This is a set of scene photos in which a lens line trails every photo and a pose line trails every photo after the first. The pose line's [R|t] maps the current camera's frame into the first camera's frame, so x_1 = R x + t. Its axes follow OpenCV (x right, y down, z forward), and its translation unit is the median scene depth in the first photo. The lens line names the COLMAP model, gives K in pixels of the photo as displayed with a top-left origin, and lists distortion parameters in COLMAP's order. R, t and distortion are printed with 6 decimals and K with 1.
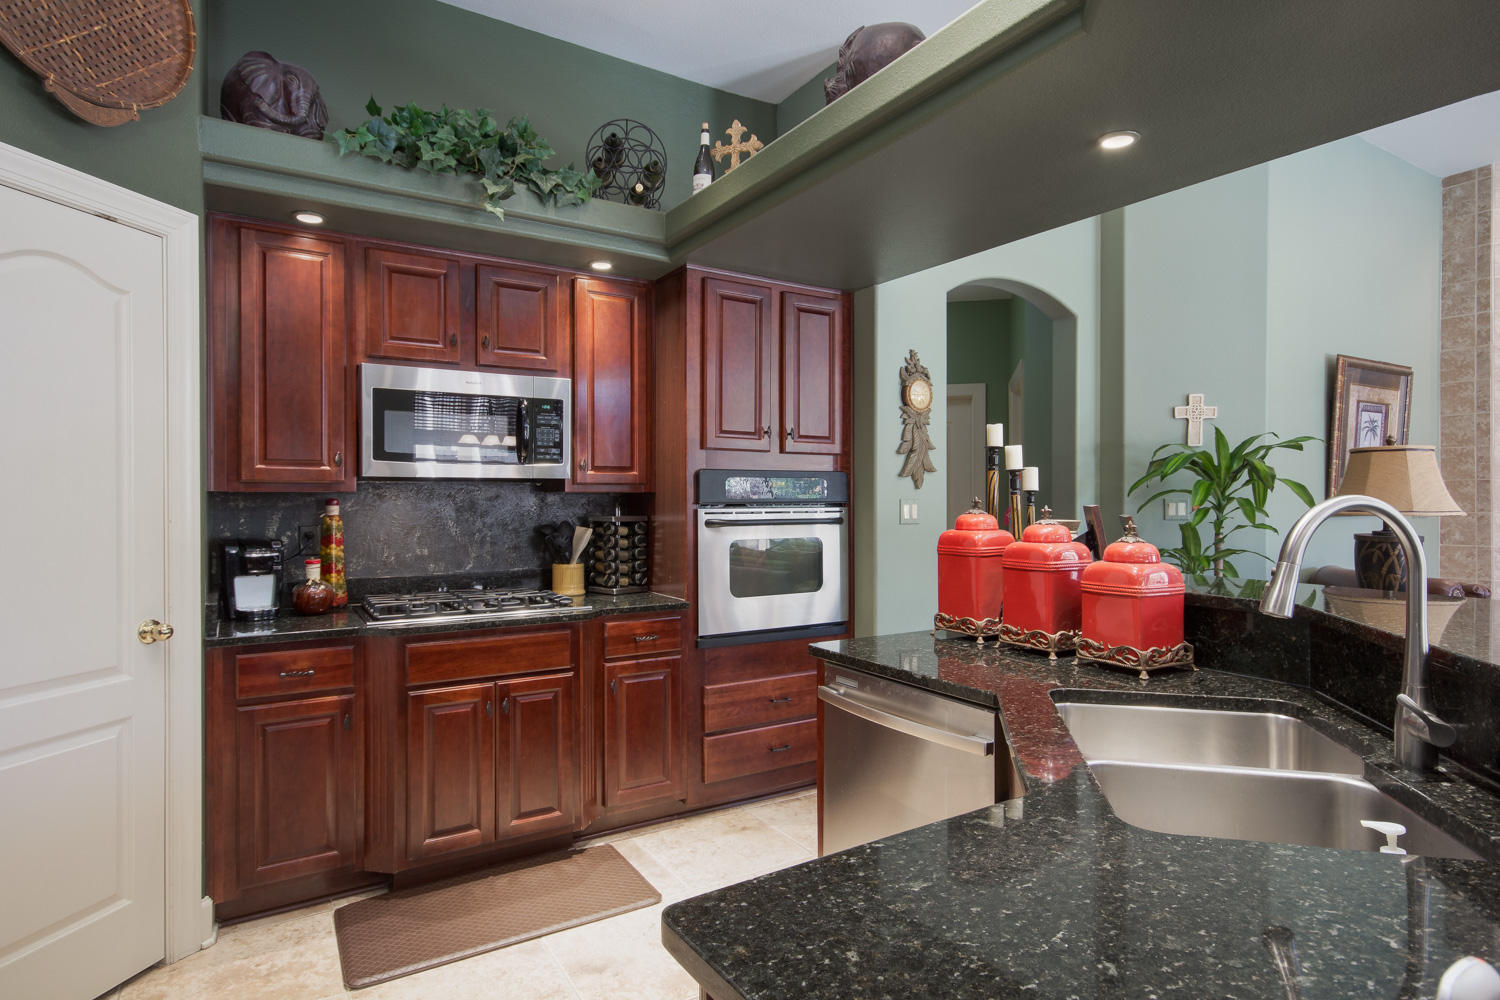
lens RADIAL K [[818.5, 0, 716.5], [0, 818.5, 499.2], [0, 0, 1]] dist [0.006897, 0.001509]
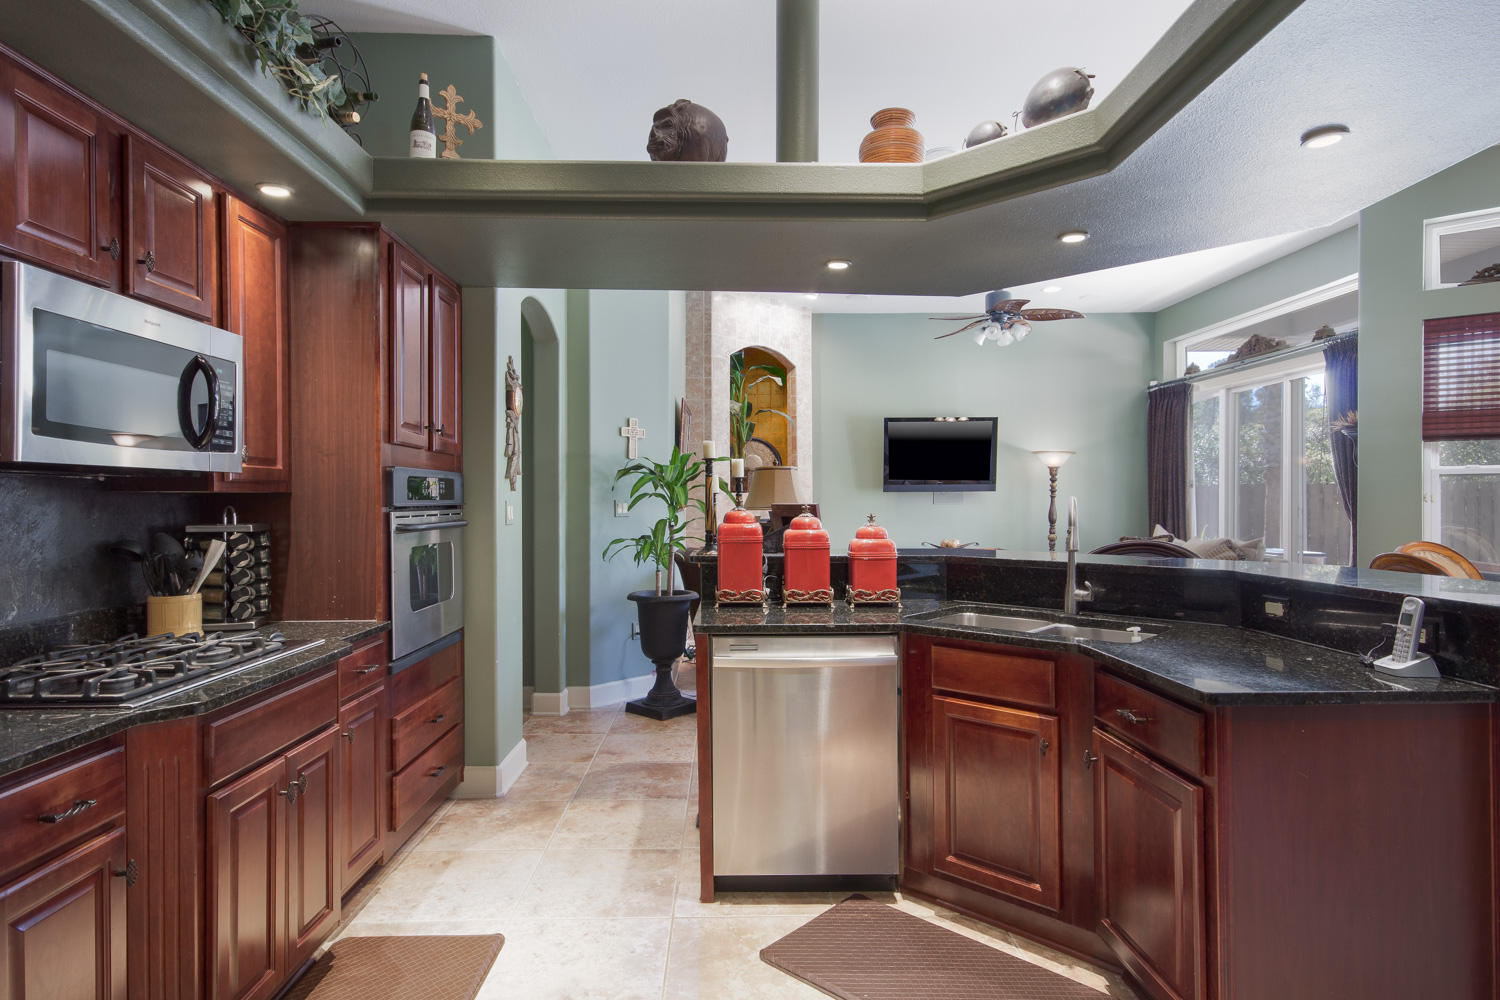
lens RADIAL K [[845.0, 0, 756.1], [0, 845.0, 501.7], [0, 0, 1]] dist [-0.005527, -0.000121]
pose [[0.486703, -0.004175, 0.873557, -0.614581], [0.003917, 0.999989, 0.002597, 0.000017], [-0.873559, 0.002158, 0.486714, 0.241539]]
